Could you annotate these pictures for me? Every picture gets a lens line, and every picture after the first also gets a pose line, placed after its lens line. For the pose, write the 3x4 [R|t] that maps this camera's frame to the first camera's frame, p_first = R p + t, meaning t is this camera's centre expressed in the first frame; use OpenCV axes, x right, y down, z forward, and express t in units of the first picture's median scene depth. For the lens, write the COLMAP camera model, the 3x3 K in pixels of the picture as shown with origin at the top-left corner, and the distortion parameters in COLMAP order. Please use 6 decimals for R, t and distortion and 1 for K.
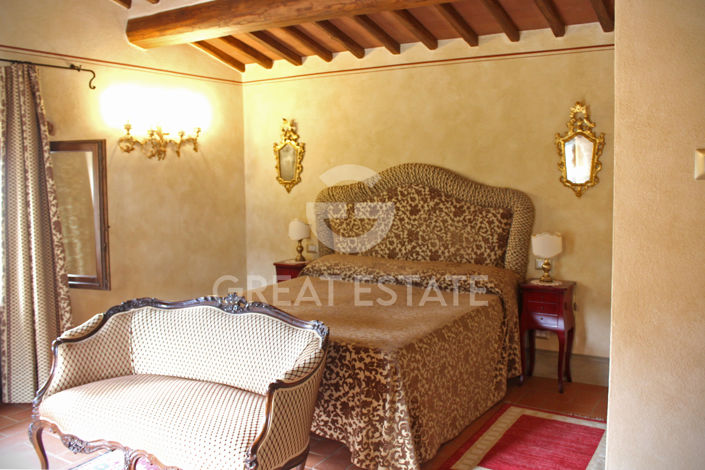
lens RADIAL K [[646.2, 0, 352.3], [0, 646.2, 201.3], [0, 0, 1]] dist [-0.115961, 0.081724]
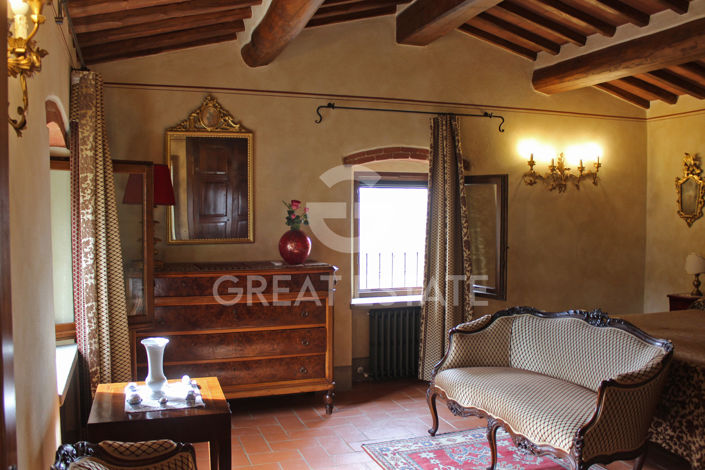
lens RADIAL K [[646.2, 0, 352.3], [0, 646.2, 201.3], [0, 0, 1]] dist [-0.115961, 0.081724]
pose [[0.785745, 0.015312, -0.618361, 0.134076], [-0.049215, 0.998072, -0.037823, 0.014059], [0.616590, 0.060152, 0.784983, -0.129692]]
